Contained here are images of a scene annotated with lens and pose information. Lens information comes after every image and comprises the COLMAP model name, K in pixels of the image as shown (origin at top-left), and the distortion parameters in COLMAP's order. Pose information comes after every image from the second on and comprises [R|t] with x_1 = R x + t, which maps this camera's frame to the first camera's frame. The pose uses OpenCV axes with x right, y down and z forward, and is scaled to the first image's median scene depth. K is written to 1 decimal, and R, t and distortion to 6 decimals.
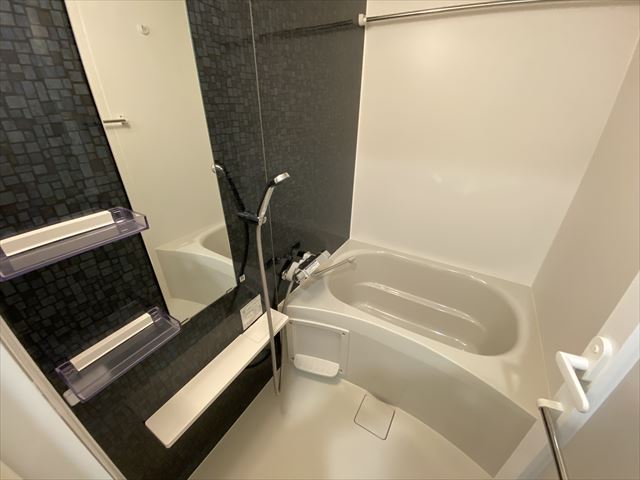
lens RADIAL K [[258.1, 0, 323.0], [0, 258.1, 237.6], [0, 0, 1]] dist [0.029241, -0.020246]
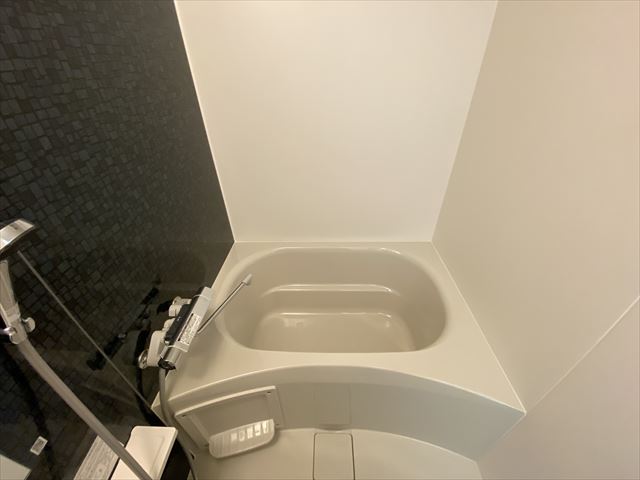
lens RADIAL K [[258.1, 0, 323.0], [0, 258.1, 237.6], [0, 0, 1]] dist [0.029241, -0.020246]
pose [[0.870150, -0.301366, 0.389894, 0.055759], [0.250466, 0.951854, 0.176749, -0.117957], [-0.424389, -0.056143, 0.903738, 0.307537]]
